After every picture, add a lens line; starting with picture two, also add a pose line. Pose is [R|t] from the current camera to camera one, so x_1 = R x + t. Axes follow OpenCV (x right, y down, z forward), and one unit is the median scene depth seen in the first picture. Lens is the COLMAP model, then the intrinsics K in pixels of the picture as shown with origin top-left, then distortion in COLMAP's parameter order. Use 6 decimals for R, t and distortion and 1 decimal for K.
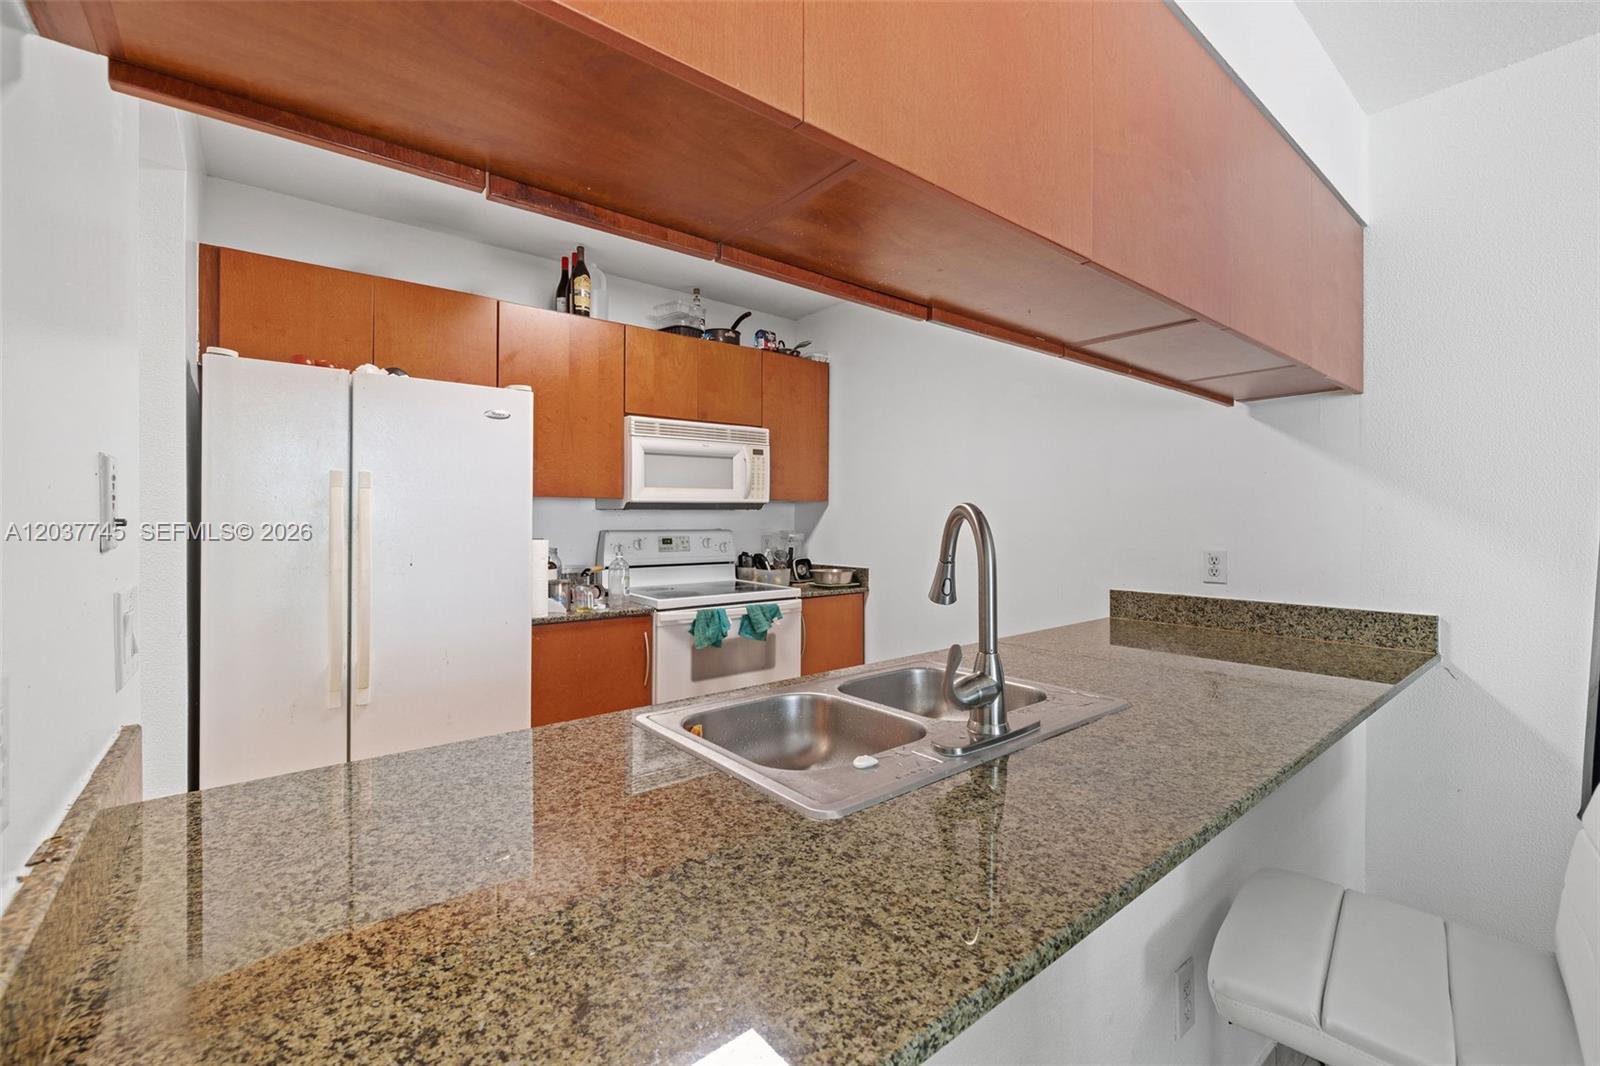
lens RADIAL K [[677.1, 0, 799.6], [0, 677.1, 508.6], [0, 0, 1]] dist [0.000459, 0.000126]
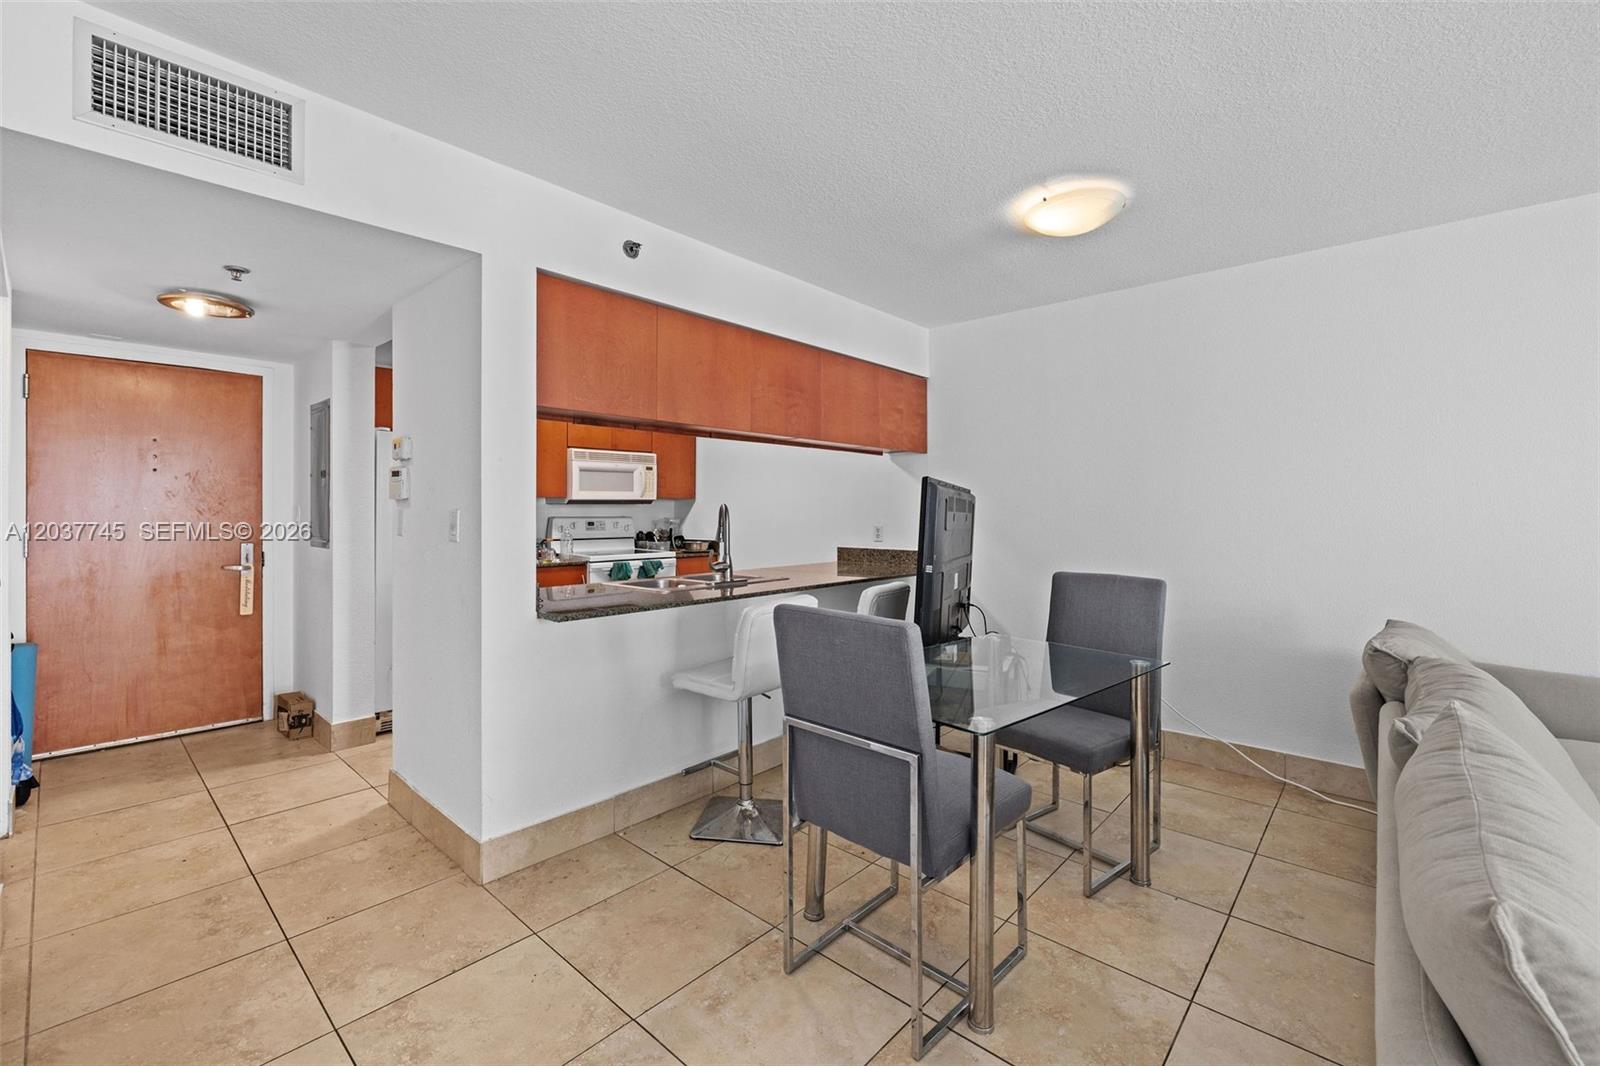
lens RADIAL K [[677.1, 0, 799.6], [0, 677.1, 508.6], [0, 0, 1]] dist [0.000459, 0.000126]
pose [[0.988108, 0.001116, 0.153760, 0.047401], [-0.002920, 0.999930, 0.011507, -0.008134], [-0.153736, -0.011819, 0.988041, -0.695174]]
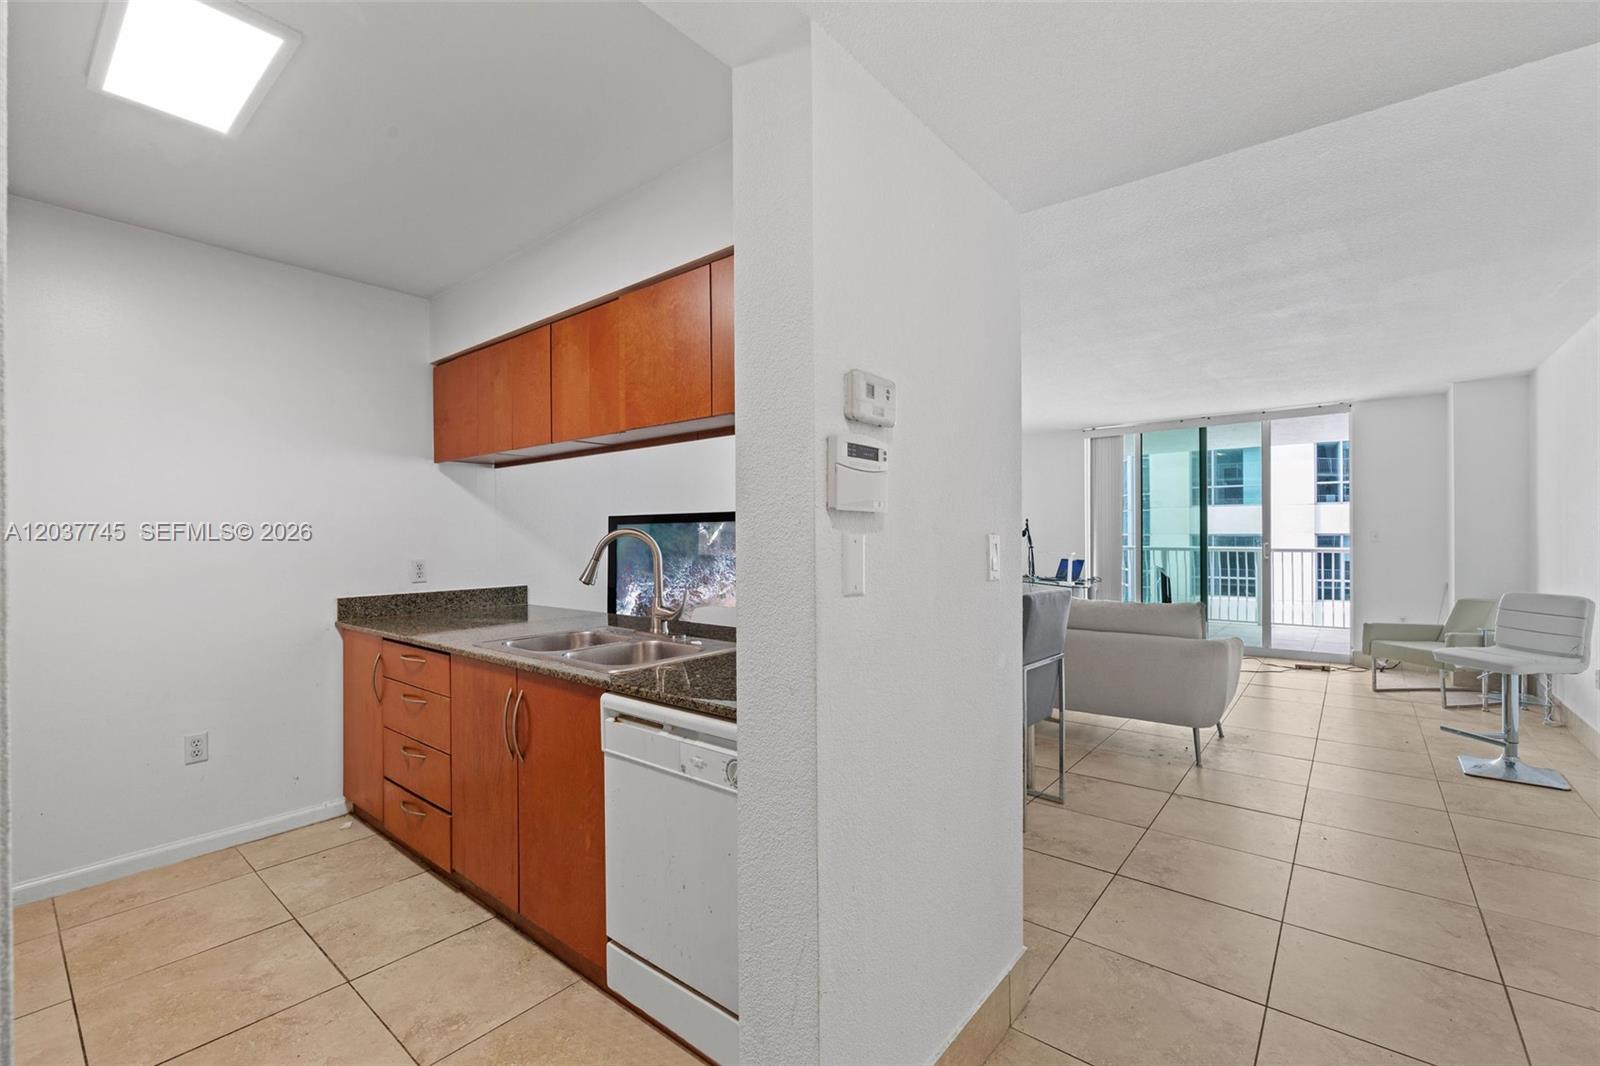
lens RADIAL K [[679.0, 0, 809.3], [0, 679.0, 536.5], [0, 0, 1]] dist [-0.001113, 0.000187]
pose [[-0.217654, 0.000174, 0.976026, -0.698027], [-0.005368, 0.999985, -0.001375, 0.007238], [-0.976011, -0.005539, -0.217650, 0.362599]]
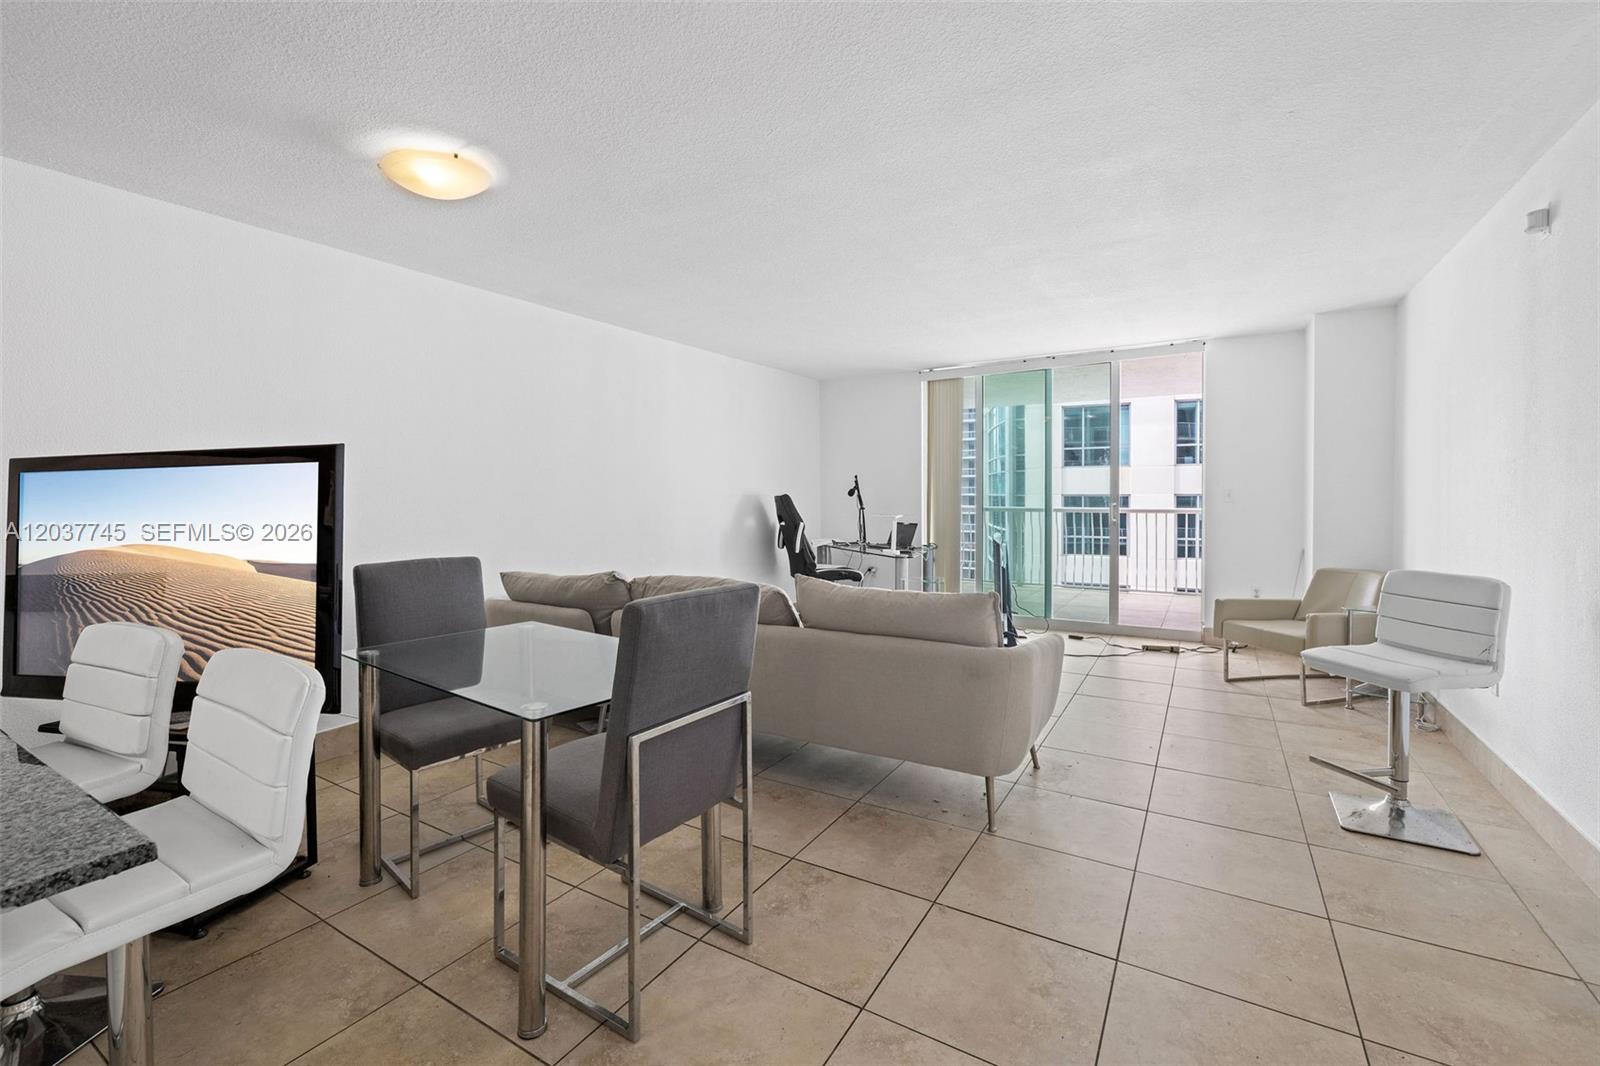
lens RADIAL K [[677.1, 0, 799.6], [0, 677.1, 508.6], [0, 0, 1]] dist [0.000459, 0.000126]
pose [[-0.344747, -0.015453, 0.938568, -0.371200], [-0.005044, 0.999881, 0.014609, 0.008210], [-0.938682, 0.000302, -0.344784, -0.055822]]
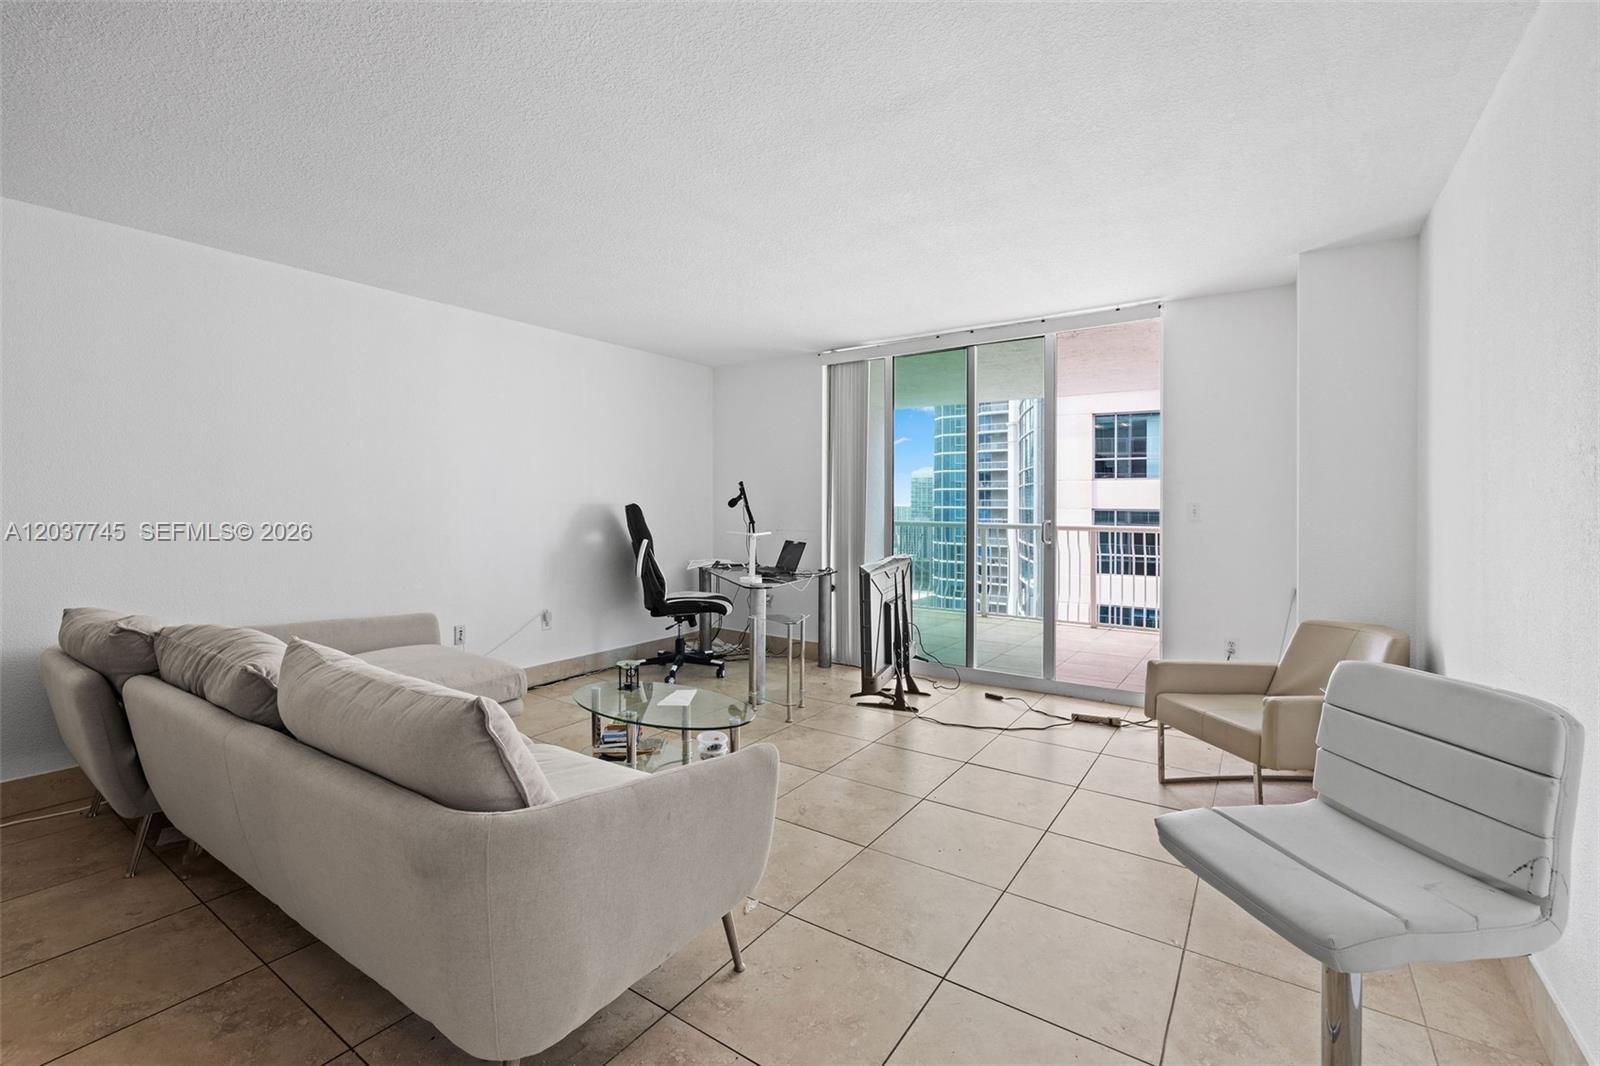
lens RADIAL K [[688.0, 0, 799.1], [0, 688.0, 506.0], [0, 0, 1]] dist [0.000437, 0.000213]
pose [[-0.288421, -0.000042, 0.957504, -0.155891], [-0.016990, 0.999843, -0.005074, 0.003045], [-0.957353, -0.017731, -0.288376, -0.577985]]
